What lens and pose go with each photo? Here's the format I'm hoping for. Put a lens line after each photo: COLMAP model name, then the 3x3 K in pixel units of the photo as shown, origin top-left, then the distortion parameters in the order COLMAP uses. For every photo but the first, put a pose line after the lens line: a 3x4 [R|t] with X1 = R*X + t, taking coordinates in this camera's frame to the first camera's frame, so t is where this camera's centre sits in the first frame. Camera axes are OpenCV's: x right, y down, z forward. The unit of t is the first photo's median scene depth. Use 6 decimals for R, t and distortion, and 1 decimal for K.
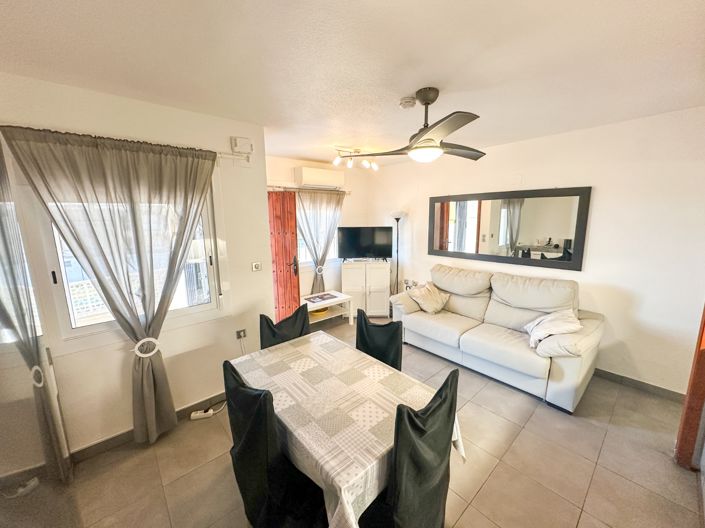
lens RADIAL K [[279.9, 0, 353.1], [0, 279.9, 262.9], [0, 0, 1]] dist [-0.001306, 0.000404]
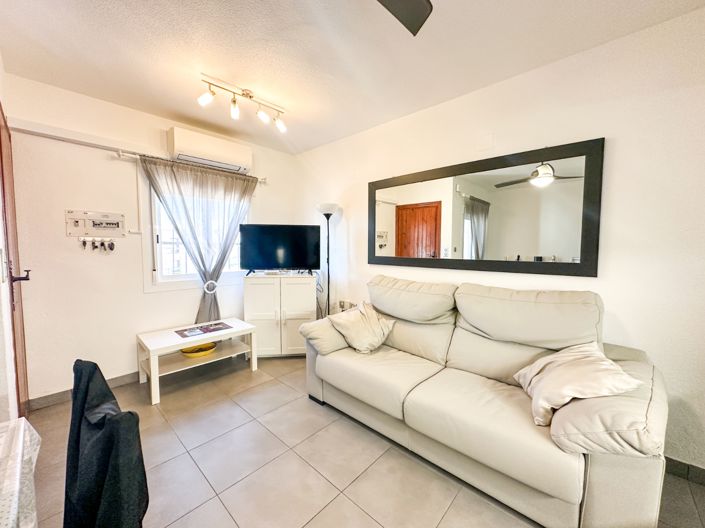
lens RADIAL K [[279.9, 0, 353.1], [0, 279.9, 262.9], [0, 0, 1]] dist [-0.001306, 0.000404]
pose [[0.994235, 0.008938, 0.106846, 0.180985], [0.002504, 0.994312, -0.106480, 0.049792], [-0.107190, 0.106134, 0.988557, 0.364196]]
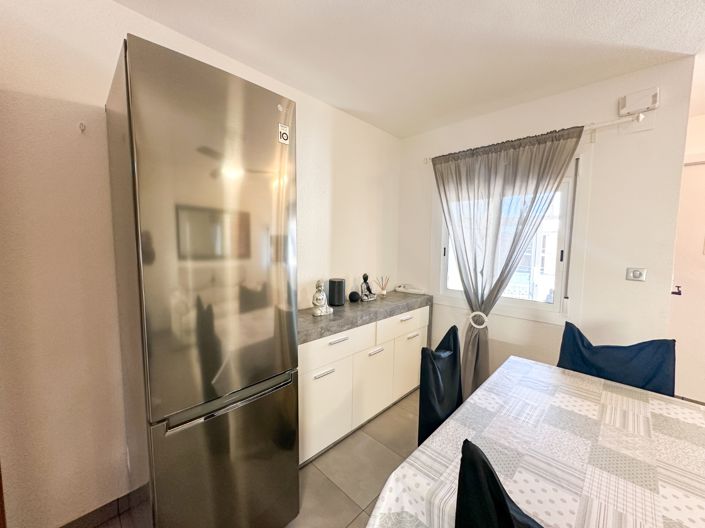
lens RADIAL K [[279.9, 0, 353.1], [0, 279.9, 262.9], [0, 0, 1]] dist [-0.001306, 0.000404]
pose [[0.074689, 0.088340, -0.993286, 0.198585], [-0.185354, 0.979941, 0.073216, 0.045471], [0.979829, 0.178641, 0.089565, 0.191148]]
